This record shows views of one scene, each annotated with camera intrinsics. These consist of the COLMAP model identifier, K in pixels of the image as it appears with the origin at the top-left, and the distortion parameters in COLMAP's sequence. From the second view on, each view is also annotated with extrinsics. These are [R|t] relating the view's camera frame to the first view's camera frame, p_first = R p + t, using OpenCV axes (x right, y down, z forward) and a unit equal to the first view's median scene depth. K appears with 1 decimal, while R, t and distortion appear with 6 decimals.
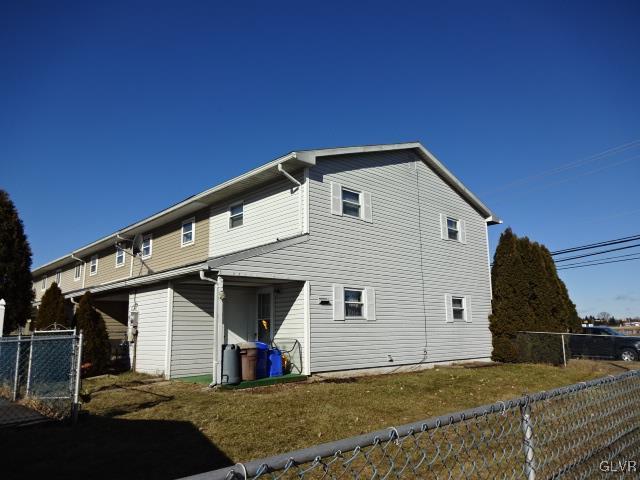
lens RADIAL K [[474.7, 0, 318.7], [0, 474.7, 239.1], [0, 0, 1]] dist [-0.004071, -0.005488]
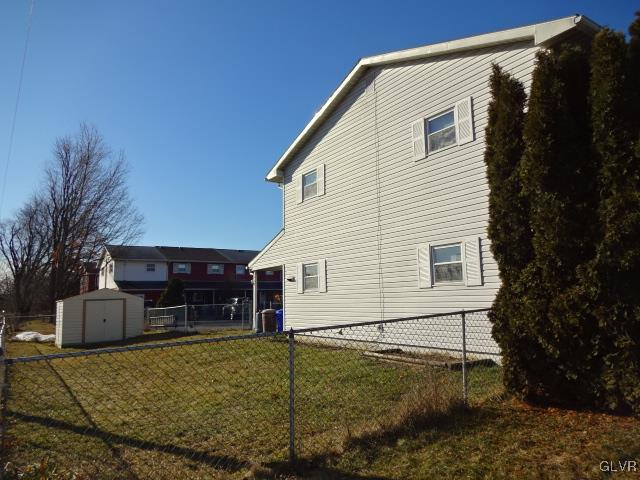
lens RADIAL K [[474.7, 0, 318.9], [0, 474.7, 242.8], [0, 0, 1]] dist [-0.004071, -0.005488]
pose [[-0.186659, -0.113552, -0.975840, 0.957326], [0.203421, 0.967304, -0.151469, 0.190313], [0.961134, -0.226779, -0.157457, 1.007149]]
